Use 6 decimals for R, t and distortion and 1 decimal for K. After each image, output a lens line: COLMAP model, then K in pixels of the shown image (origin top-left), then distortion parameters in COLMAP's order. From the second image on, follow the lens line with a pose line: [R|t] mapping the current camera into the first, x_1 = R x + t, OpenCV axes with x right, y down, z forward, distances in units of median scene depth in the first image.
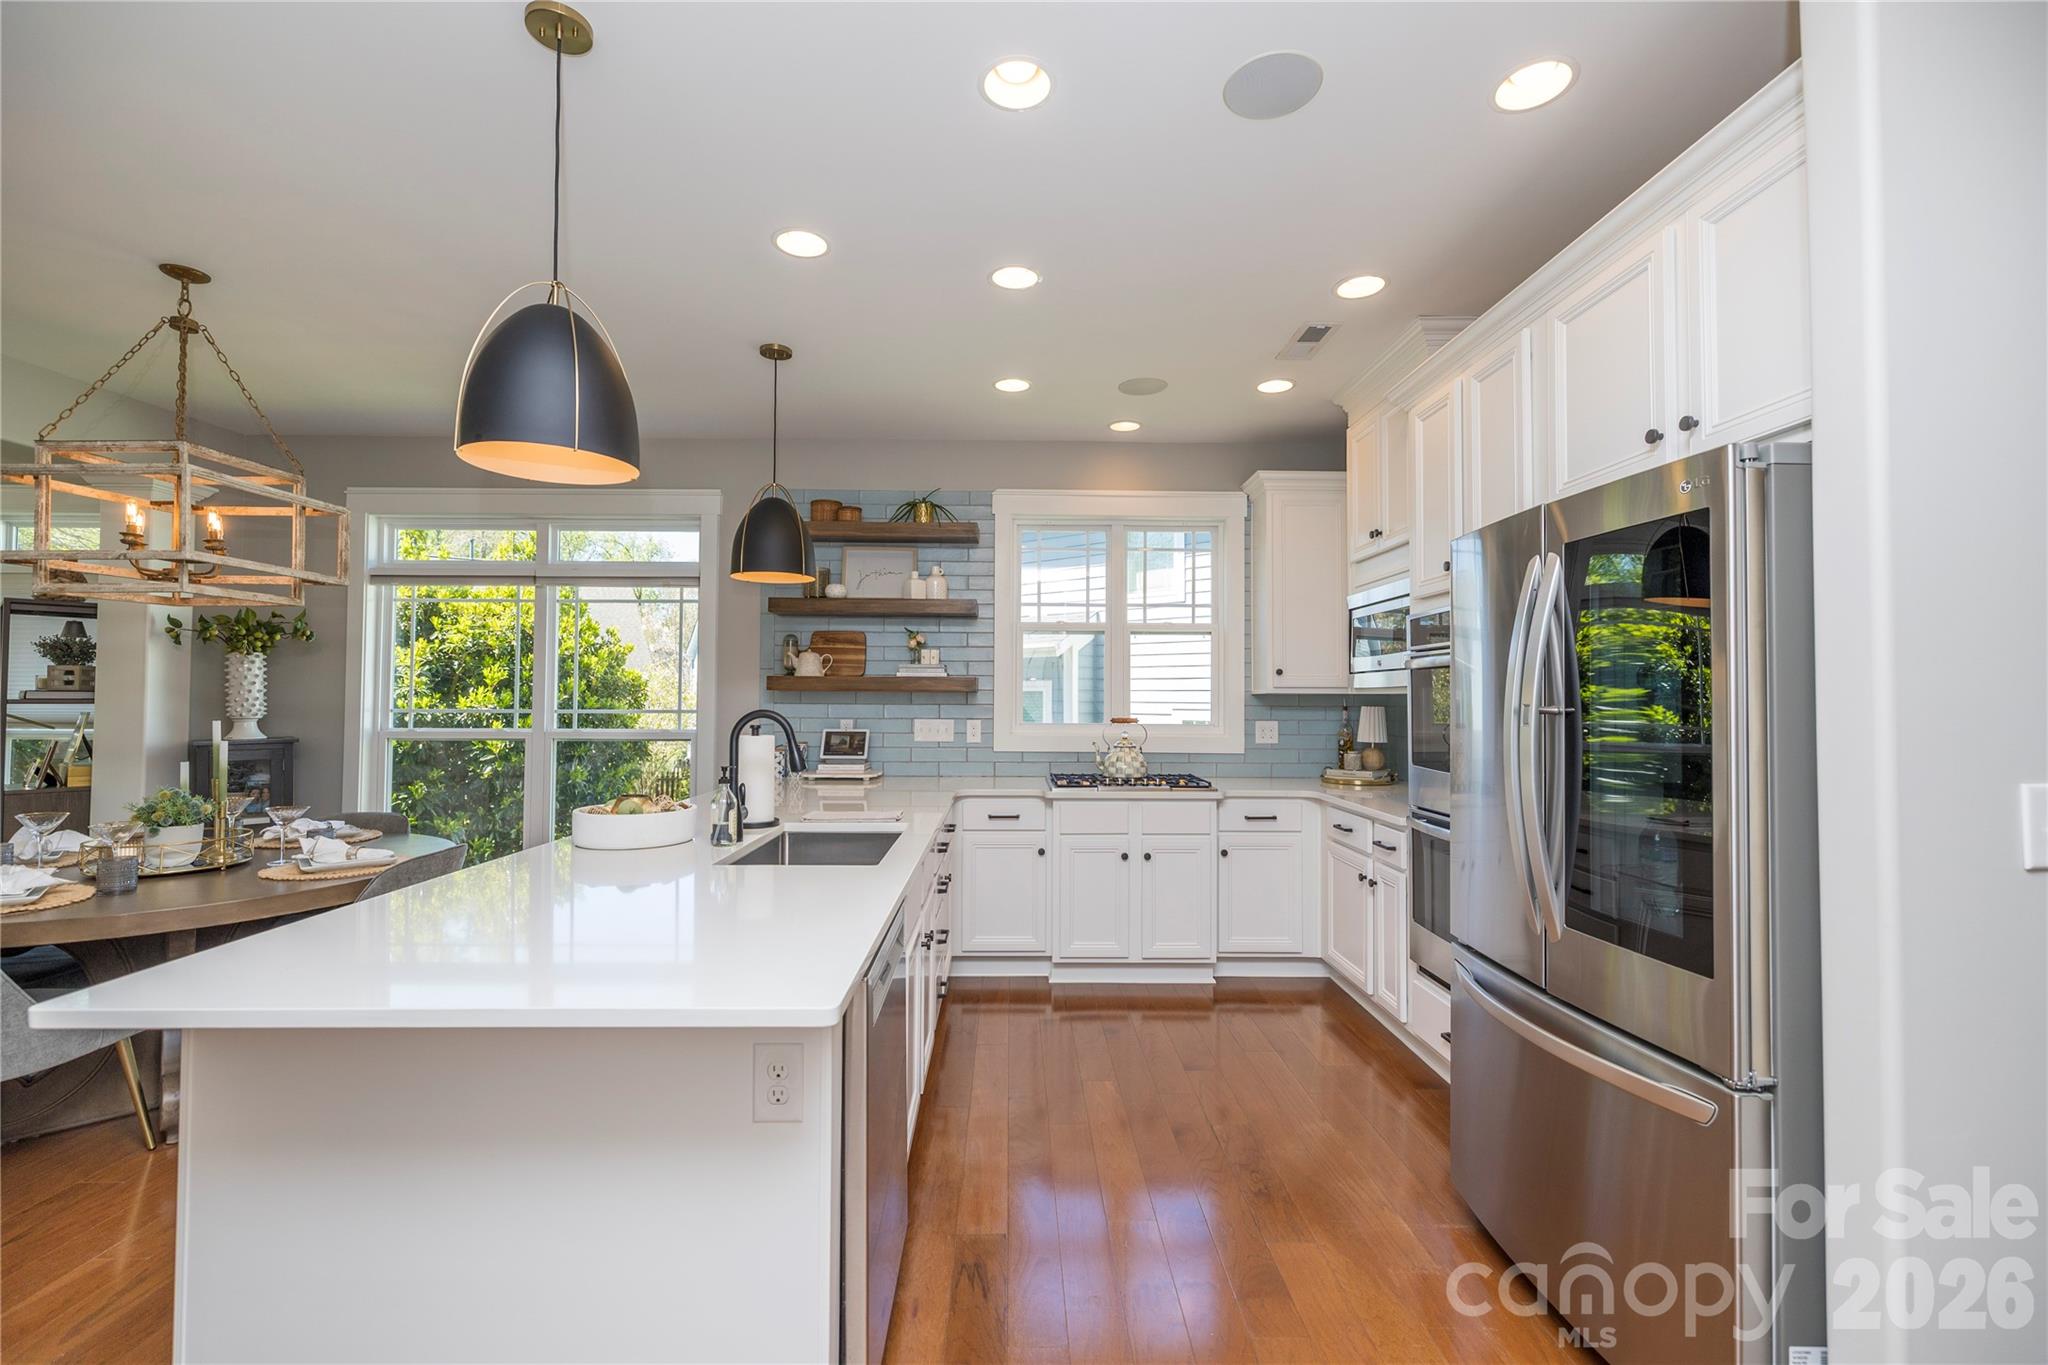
lens RADIAL K [[869.0, 0, 1020.4], [0, 869.0, 675.1], [0, 0, 1]] dist [0.003810, -0.000048]
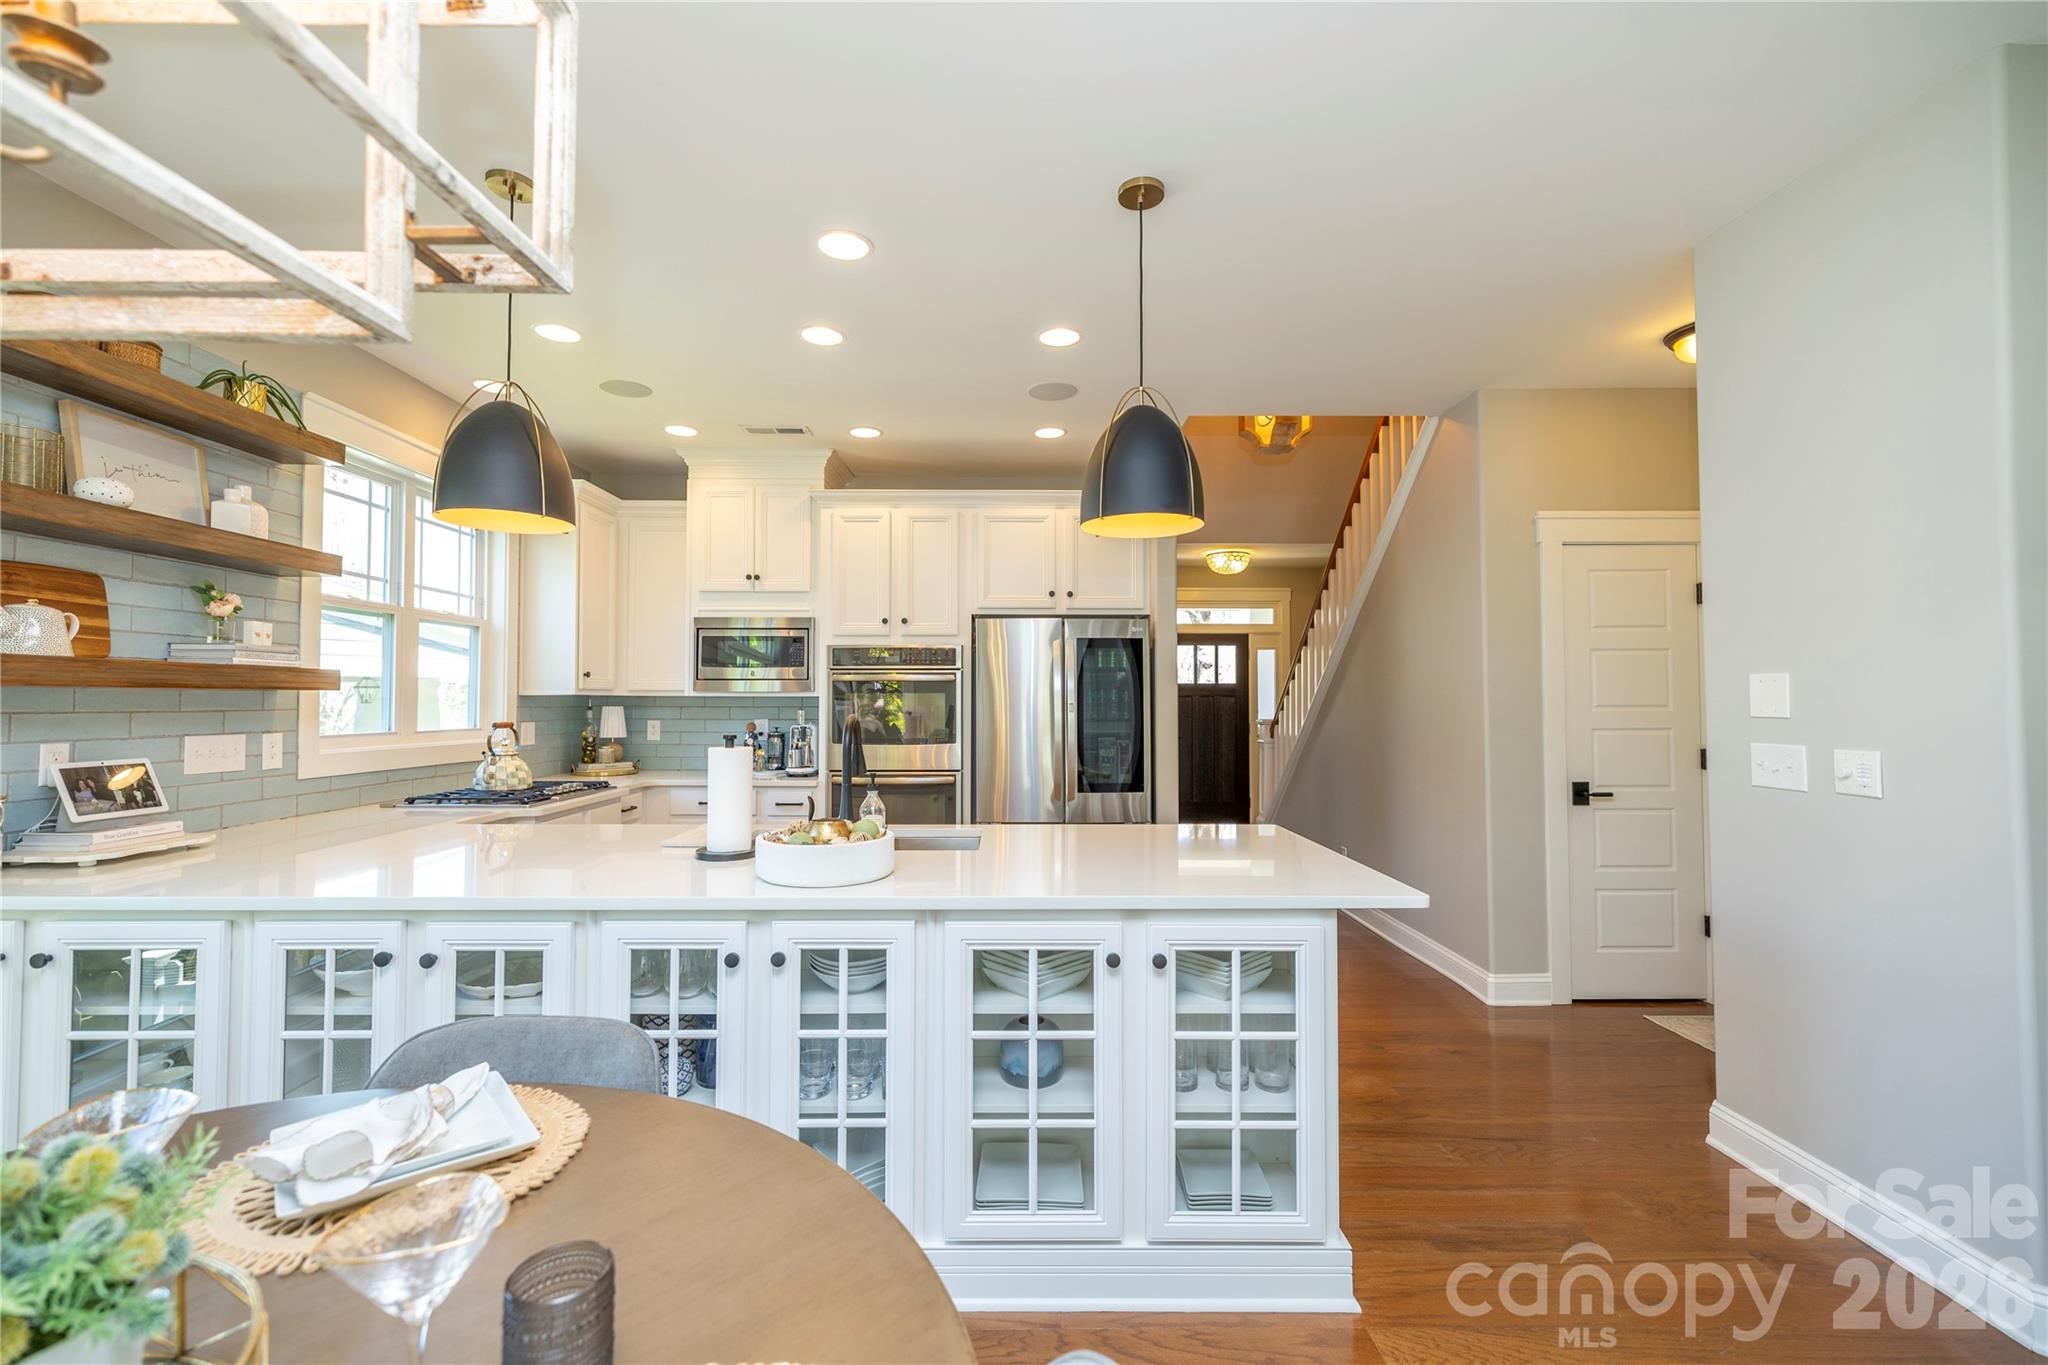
lens RADIAL K [[869.0, 0, 1020.4], [0, 869.0, 675.1], [0, 0, 1]] dist [0.003810, -0.000048]
pose [[-0.004355, 0.025755, 0.999659, -0.722116], [-0.030072, 0.999213, -0.025874, 0.008300], [-0.999538, -0.030175, -0.003577, 0.457969]]
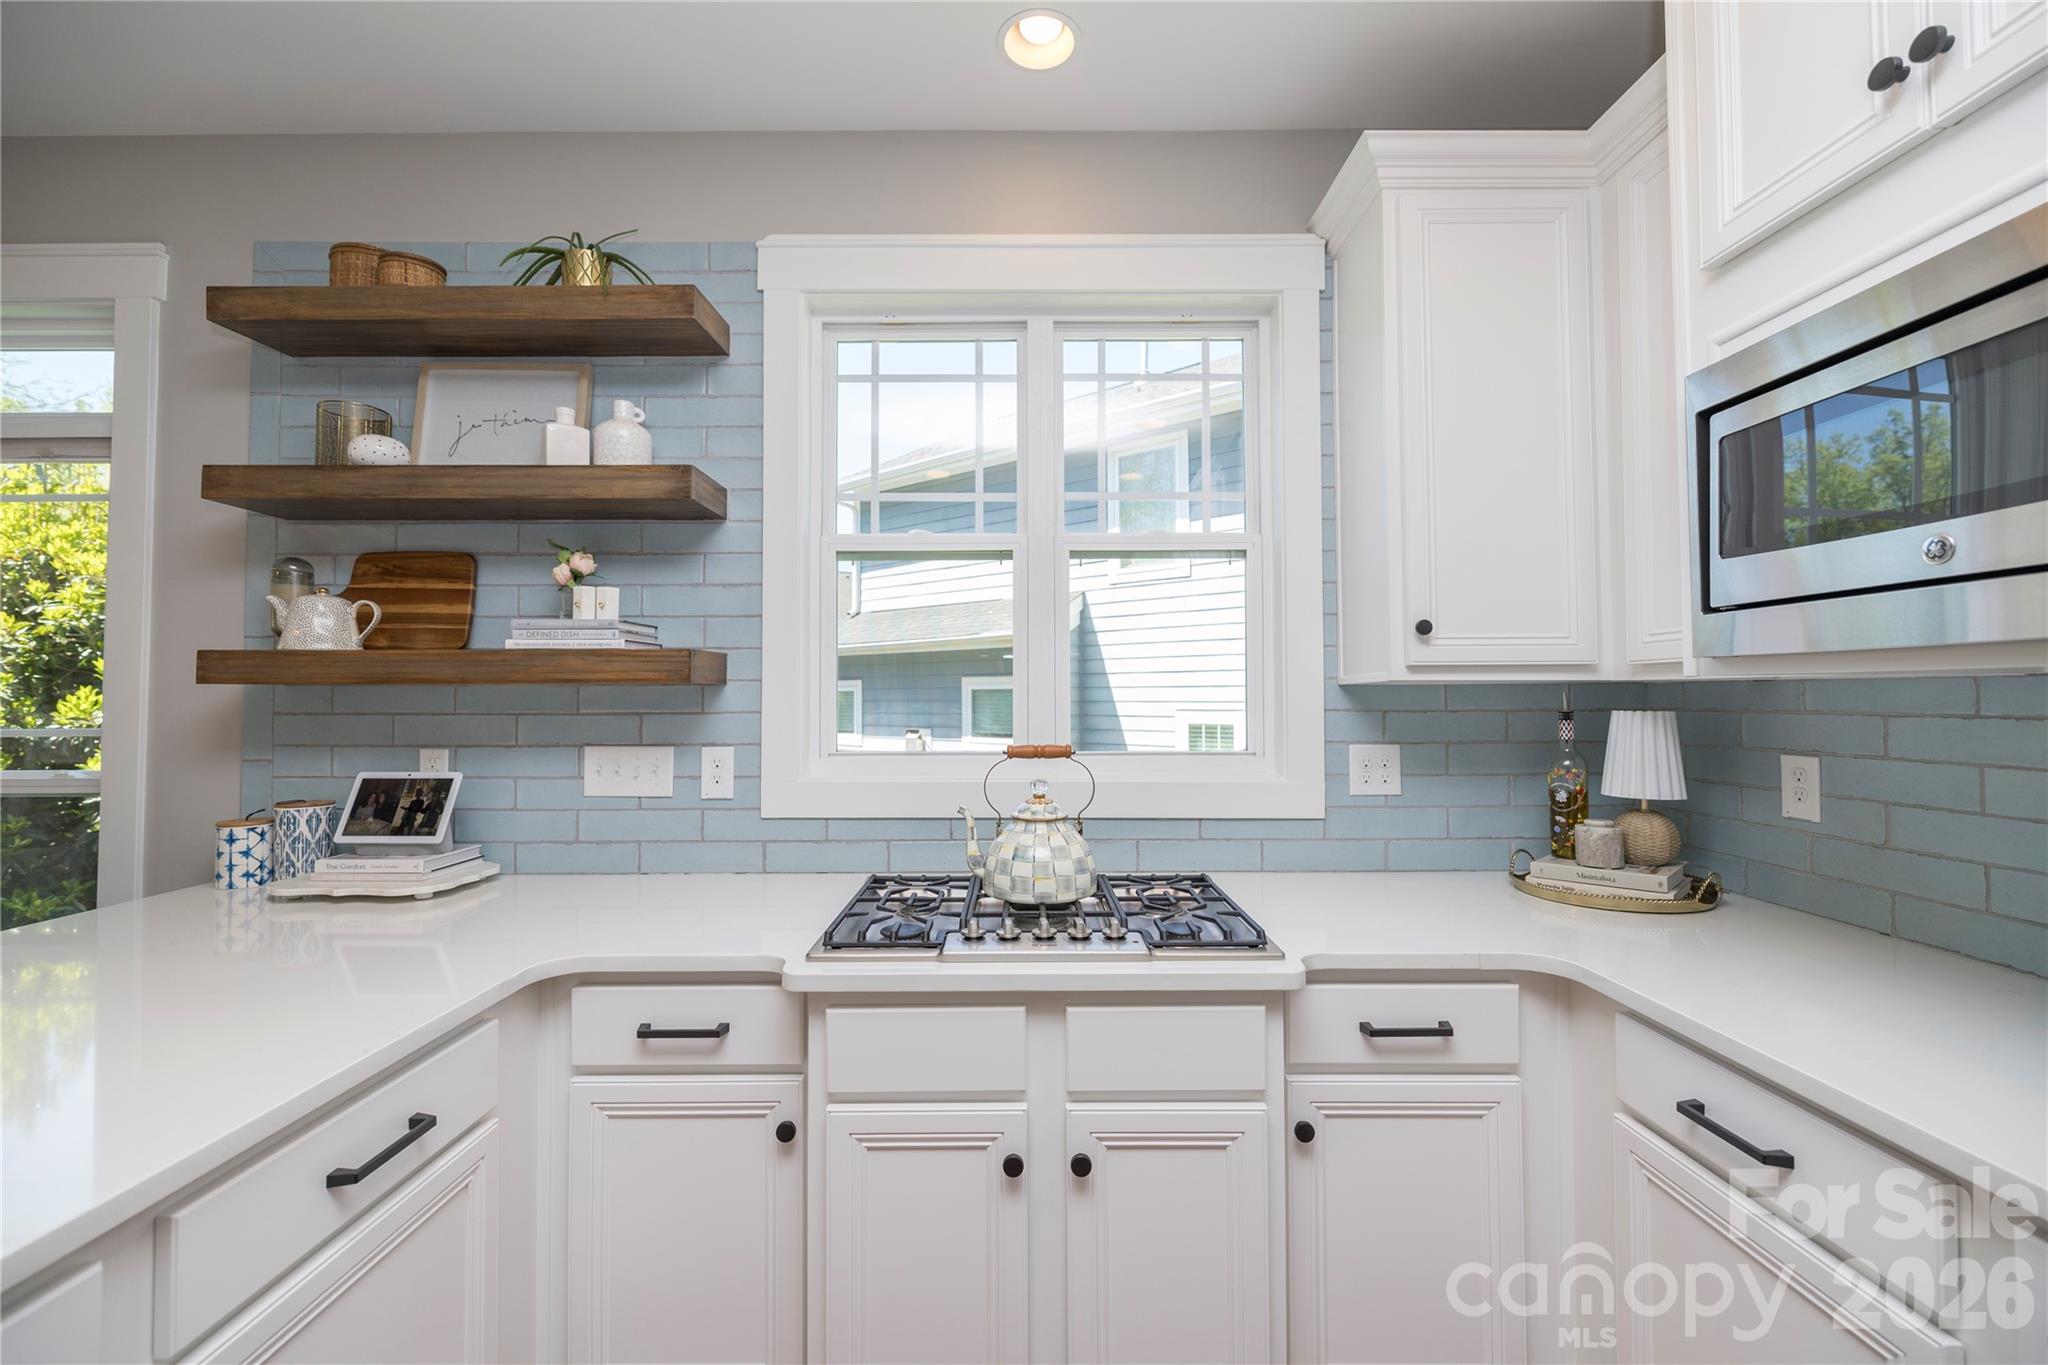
lens RADIAL K [[858.5, 0, 1018.2], [0, 858.5, 684.1], [0, 0, 1]] dist [0.003995, 0.000035]
pose [[0.999933, -0.008324, -0.008084, 0.107864], [0.008414, 0.999902, 0.011203, 0.015835], [0.007990, -0.011271, 0.999905, 0.572264]]
